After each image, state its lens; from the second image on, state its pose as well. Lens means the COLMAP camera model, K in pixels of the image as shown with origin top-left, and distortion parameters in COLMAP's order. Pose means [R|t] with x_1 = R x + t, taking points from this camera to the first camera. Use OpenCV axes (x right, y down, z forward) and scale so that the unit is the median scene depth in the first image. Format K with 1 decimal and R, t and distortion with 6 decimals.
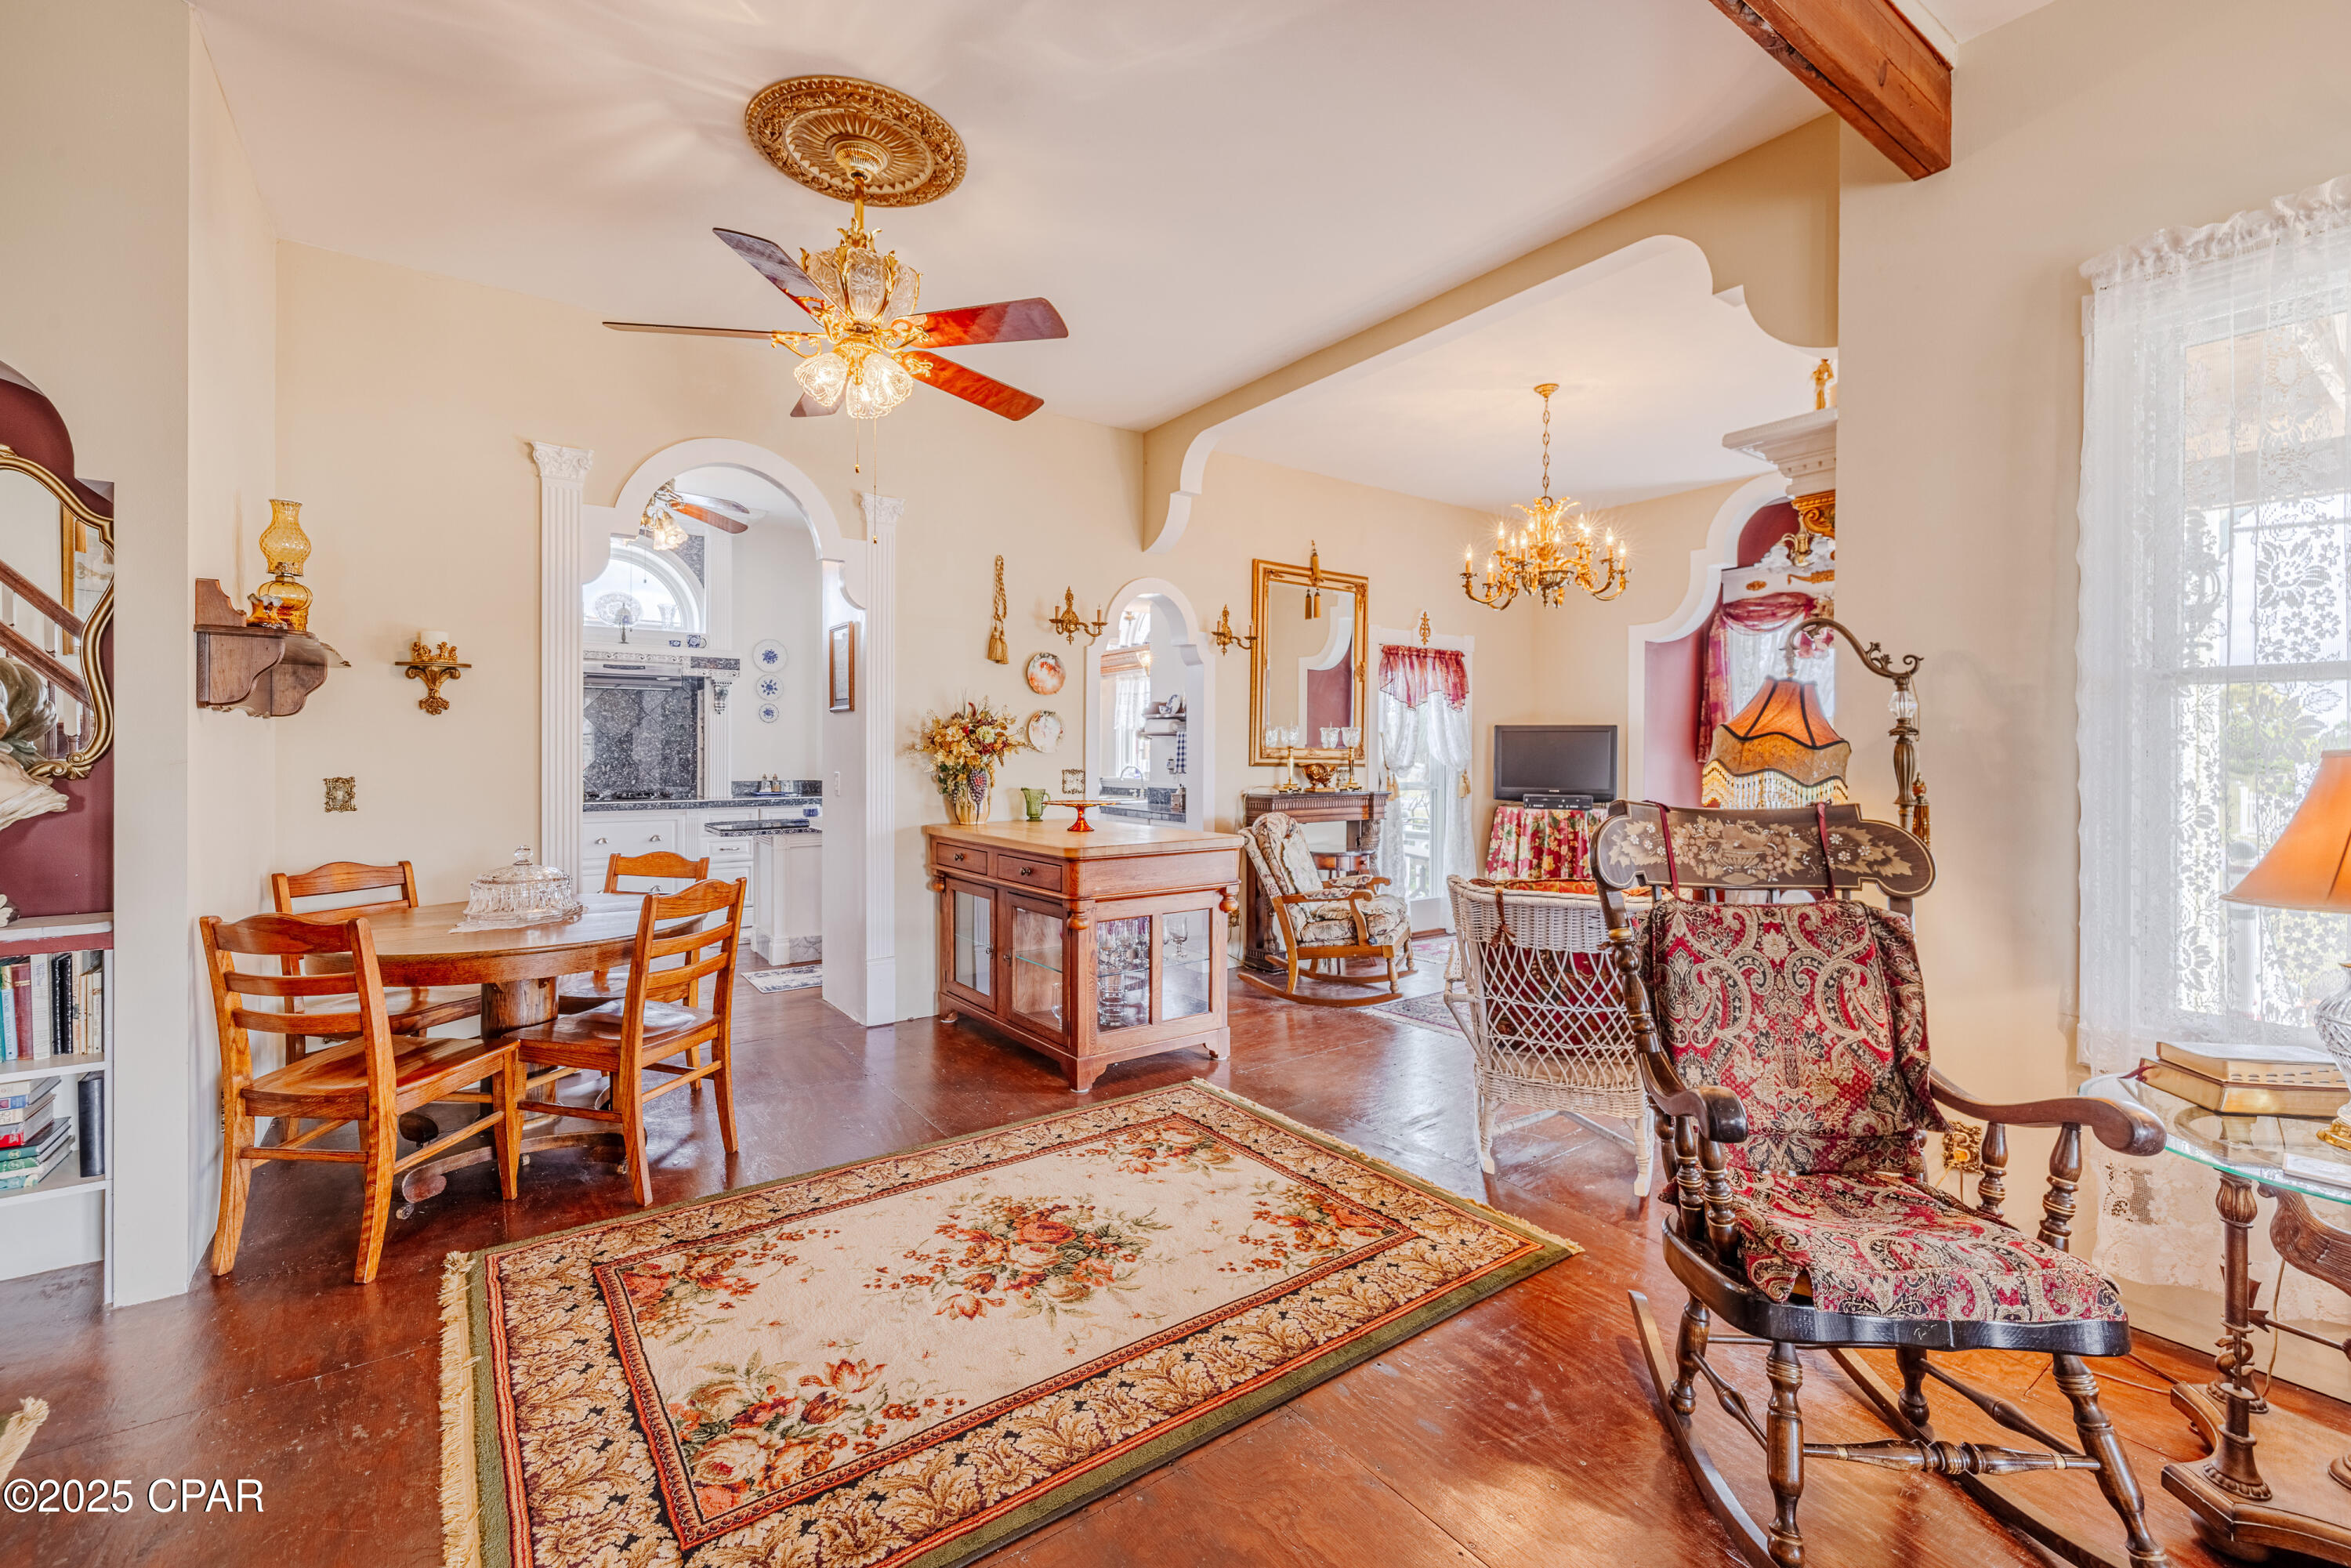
lens RADIAL K [[1004.0, 0, 1156.9], [0, 1004.0, 756.1], [0, 0, 1]] dist [-0.000392, -0.000127]
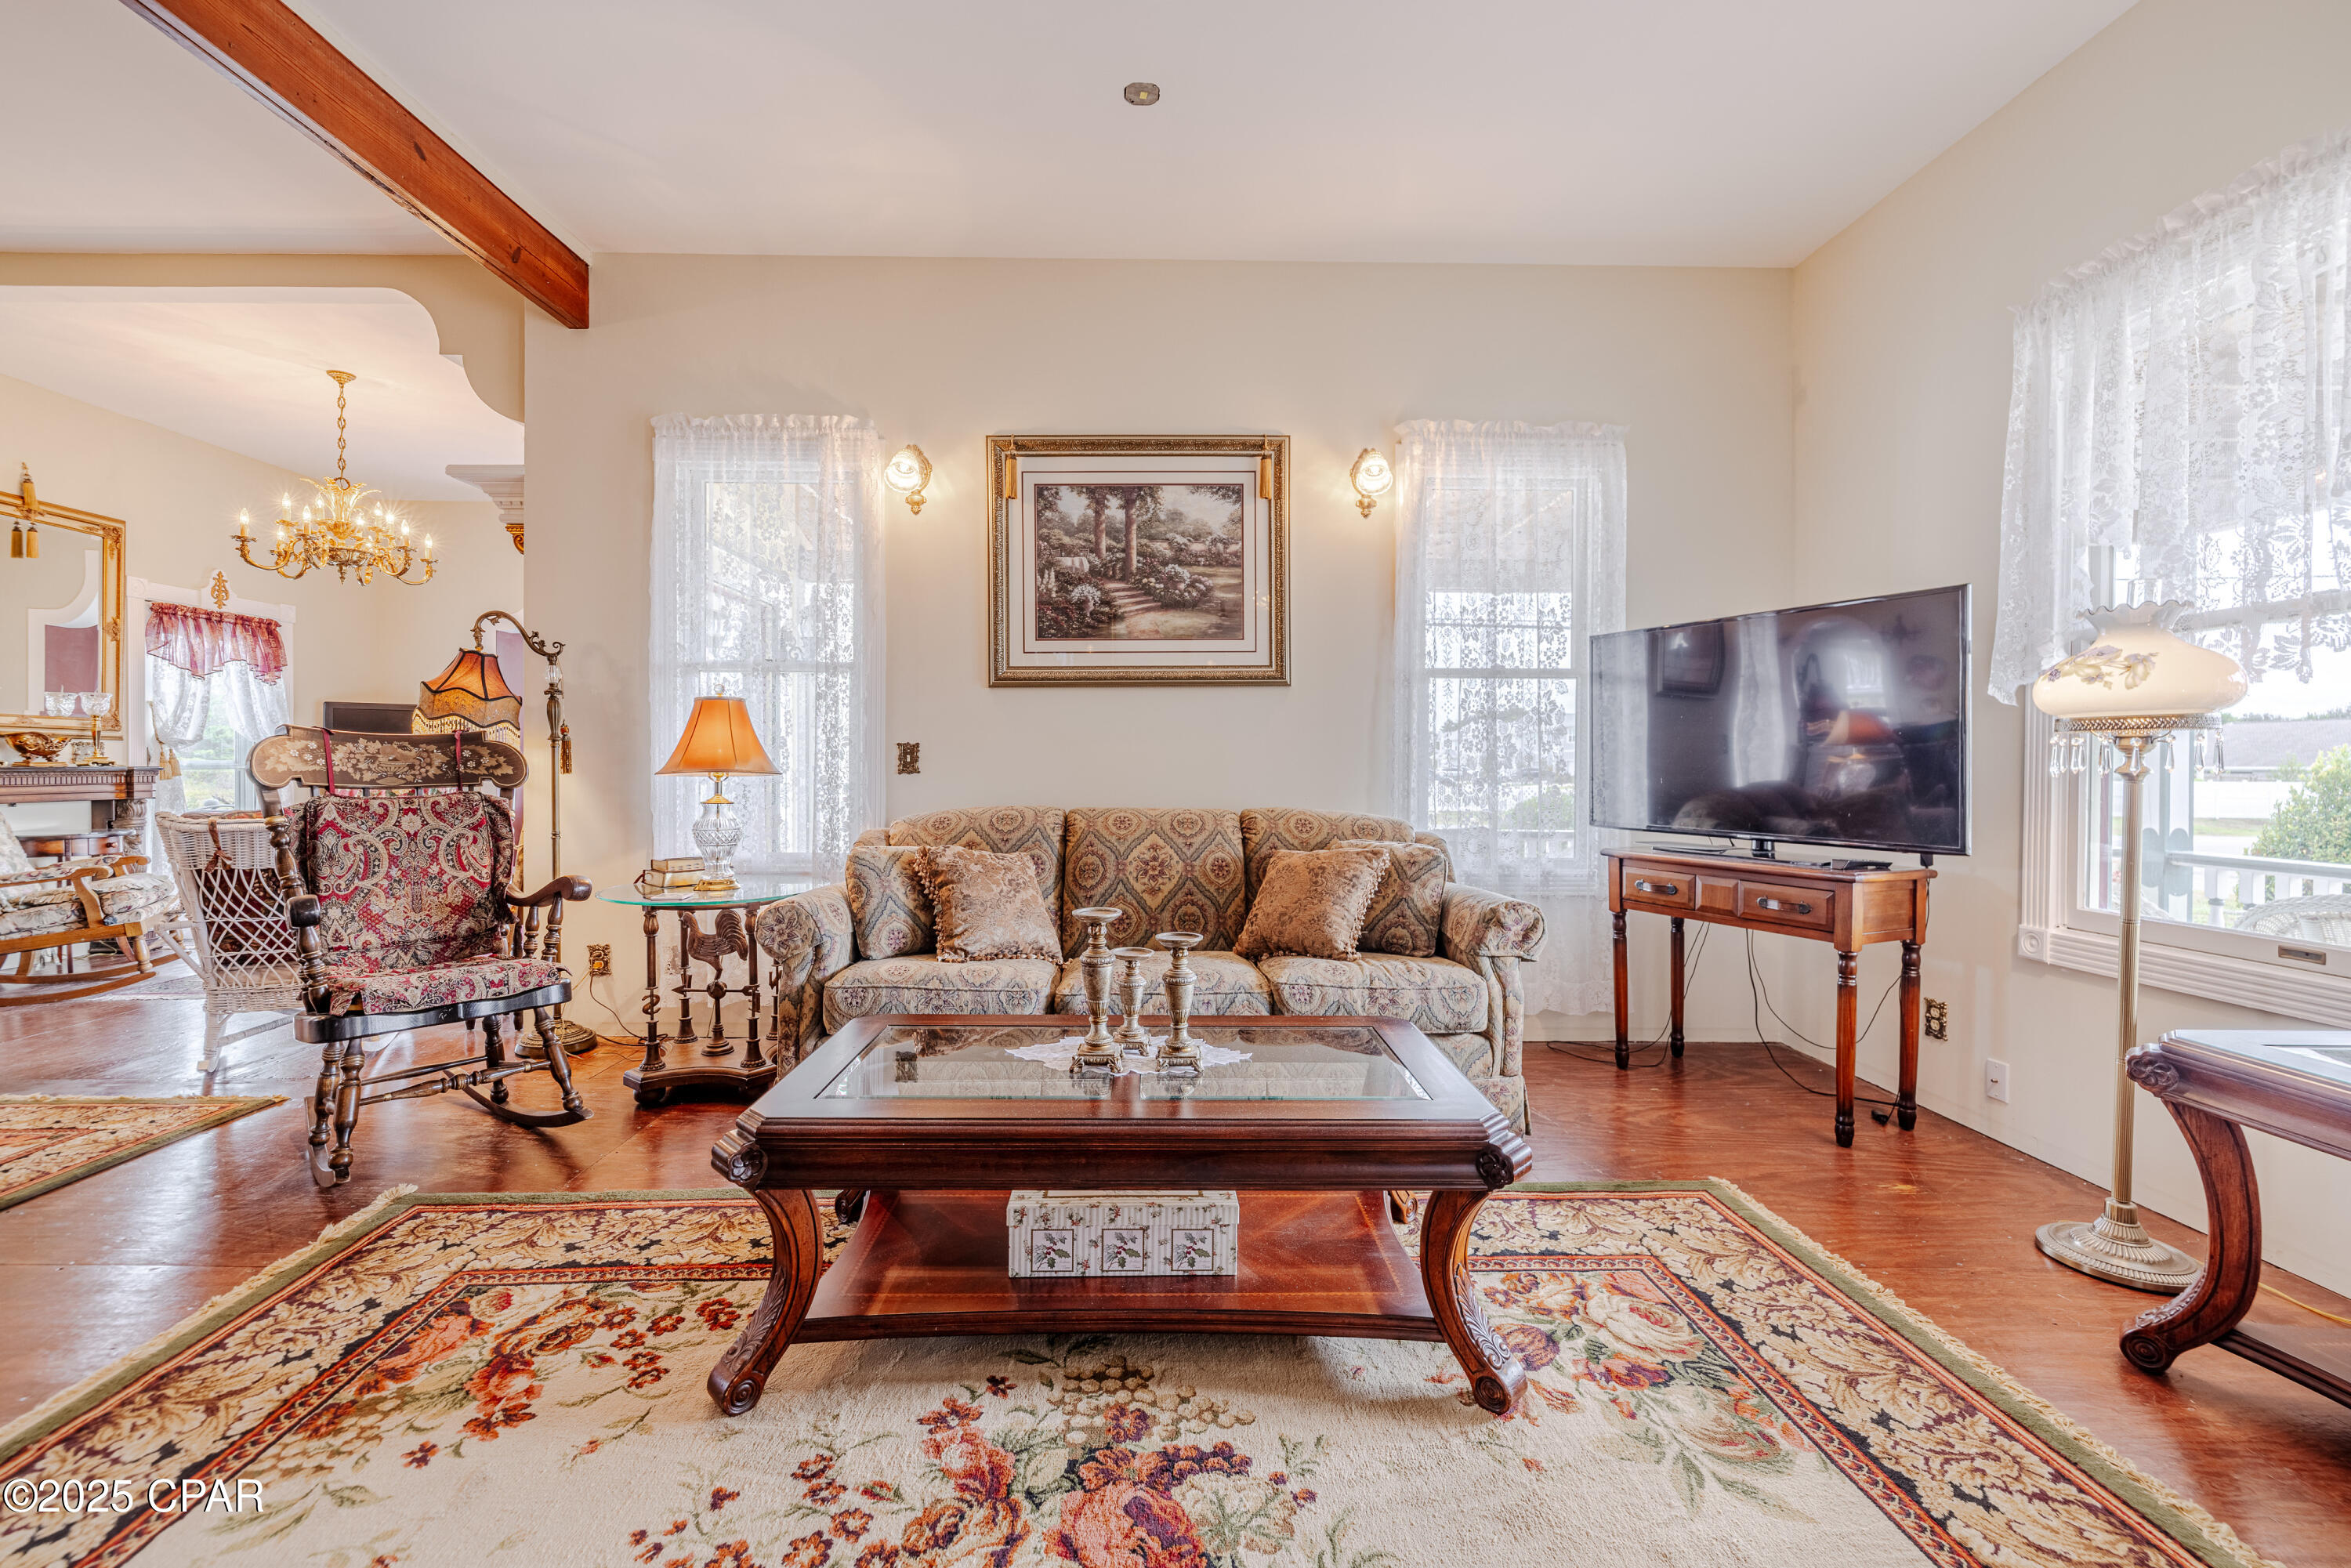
lens RADIAL K [[983.5, 0, 1171.6], [0, 983.5, 771.5], [0, 0, 1]] dist [0.001871, -0.000296]
pose [[0.563295, -0.009494, 0.826201, 0.018998], [0.001322, 0.999943, 0.010589, 0.039345], [-0.826255, -0.004873, 0.563275, -0.296256]]
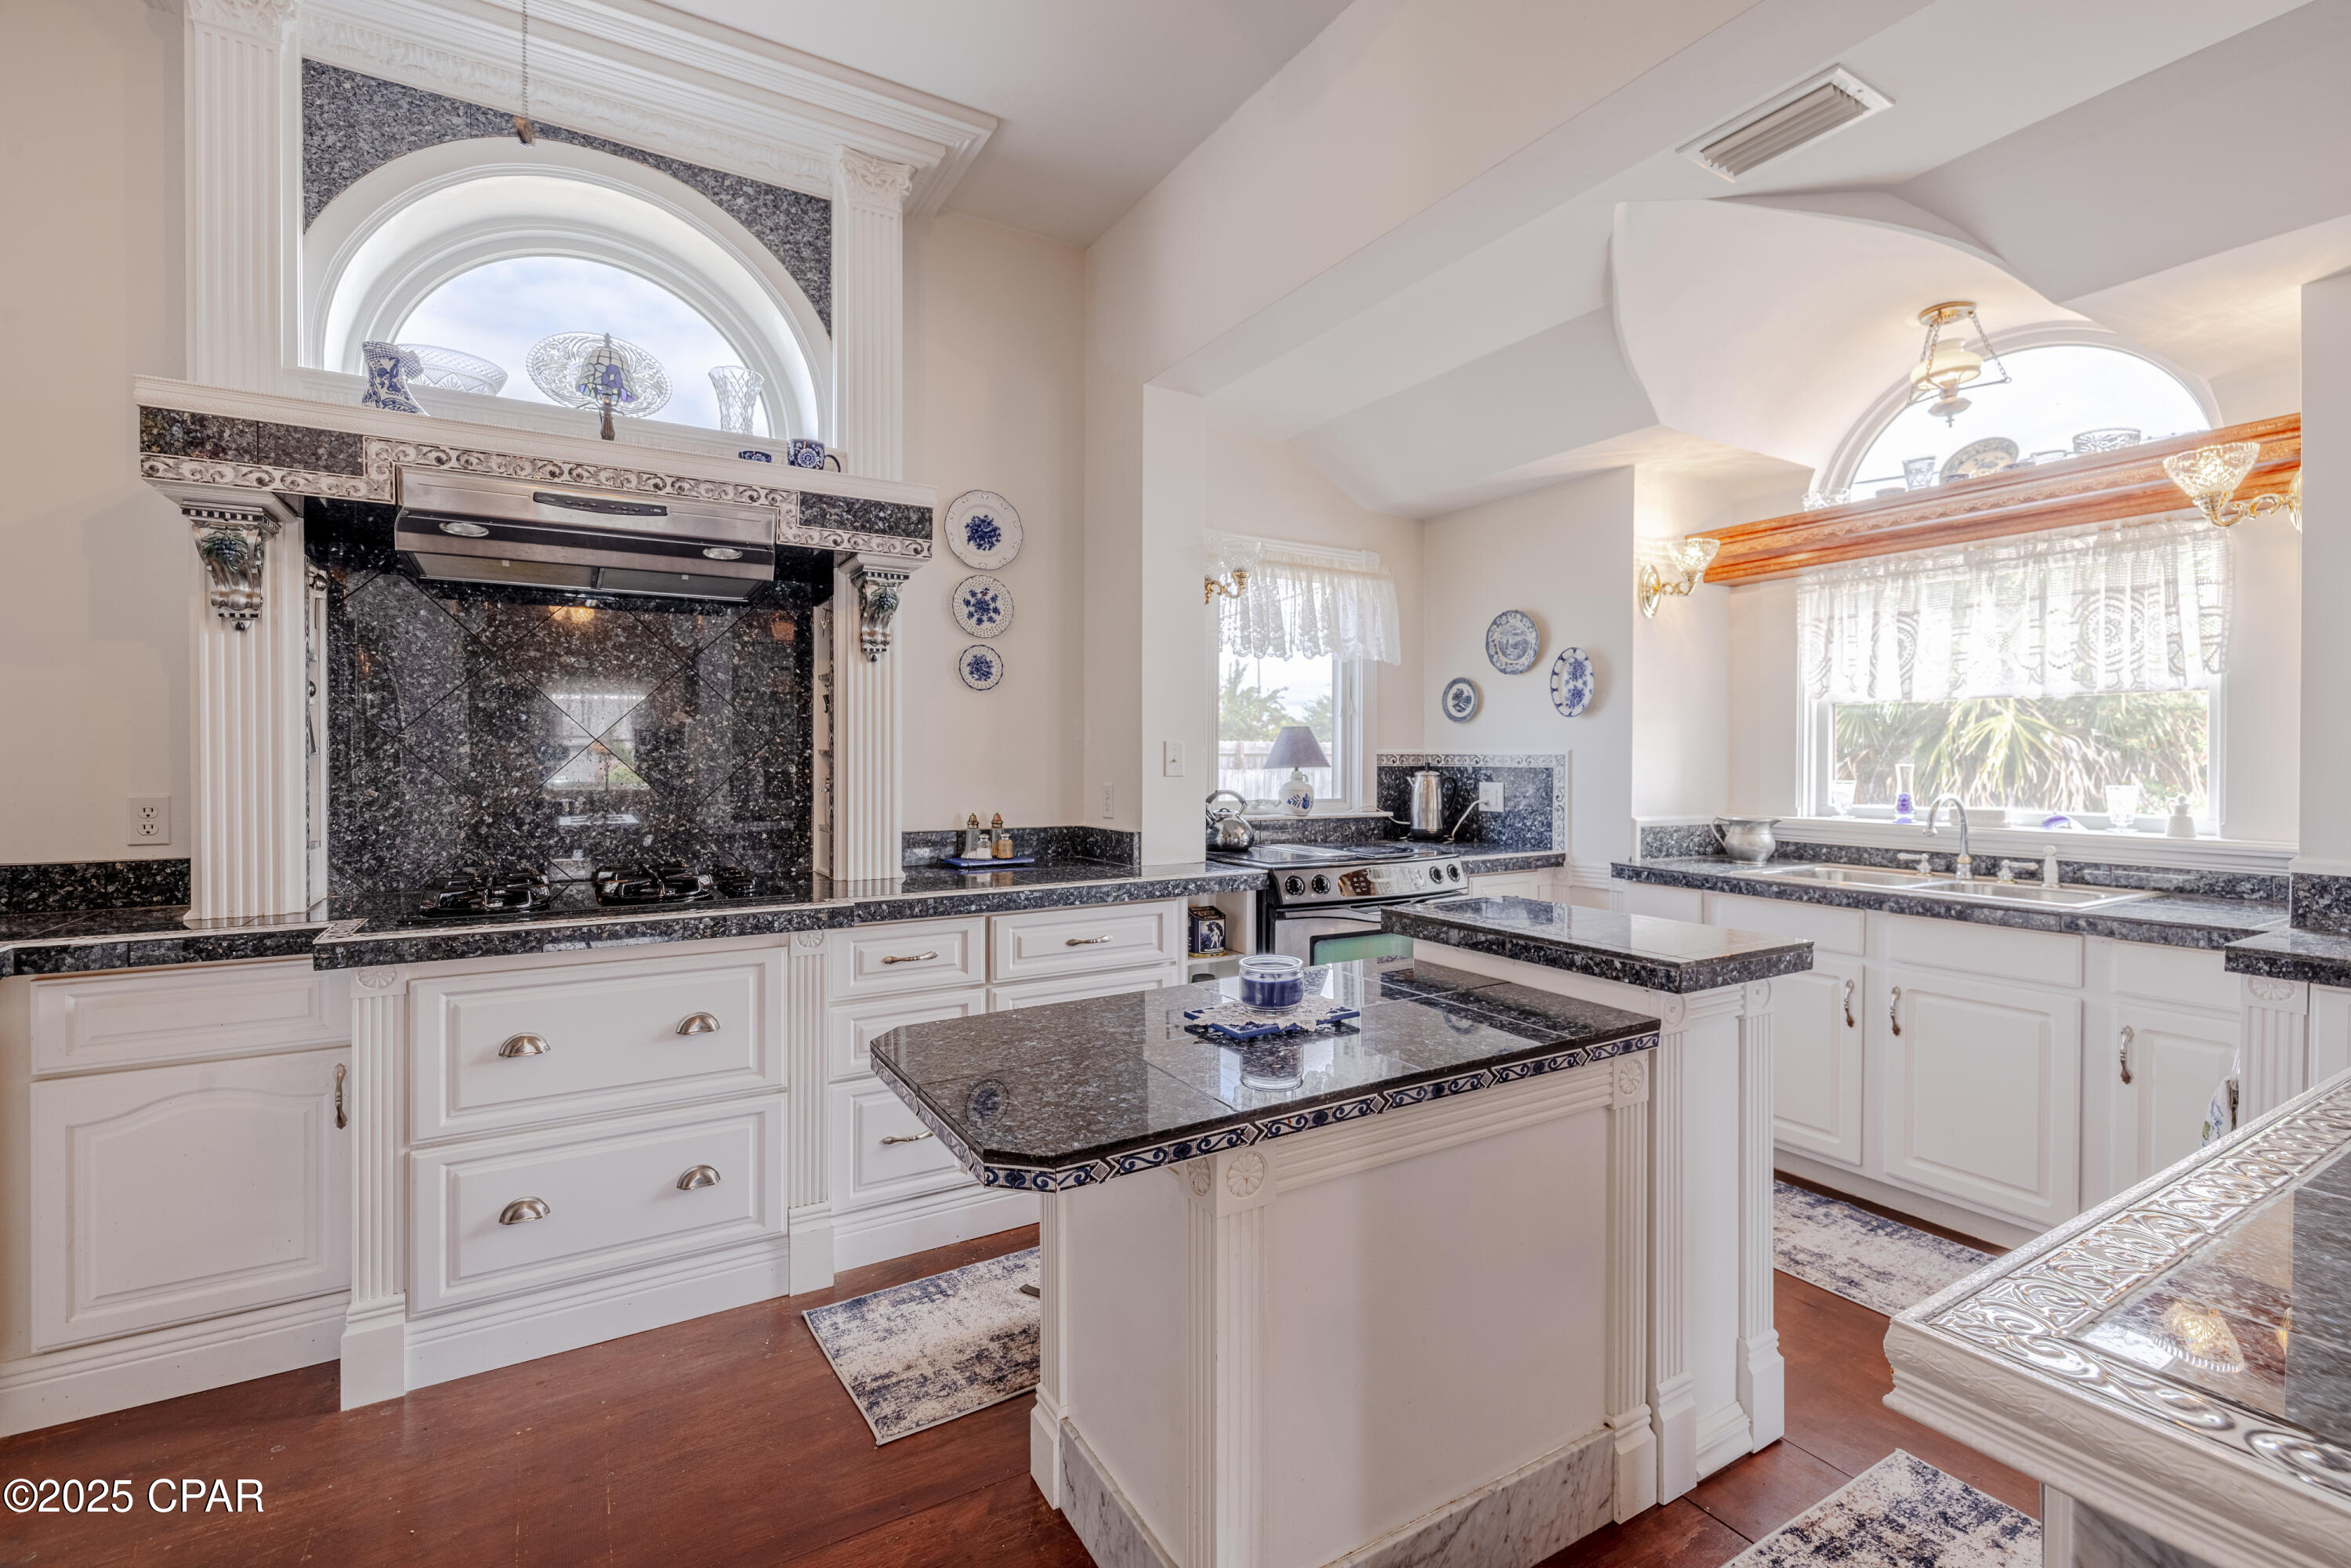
lens RADIAL K [[1055.2, 0, 1215.0], [0, 1055.2, 763.2], [0, 0, 1]] dist [0.001183, -0.000055]
pose [[0.998126, -0.000952, -0.061184, -0.401412], [0.001248, 0.999988, 0.004803, -0.007603], [0.061179, -0.004870, 0.998115, 0.867407]]
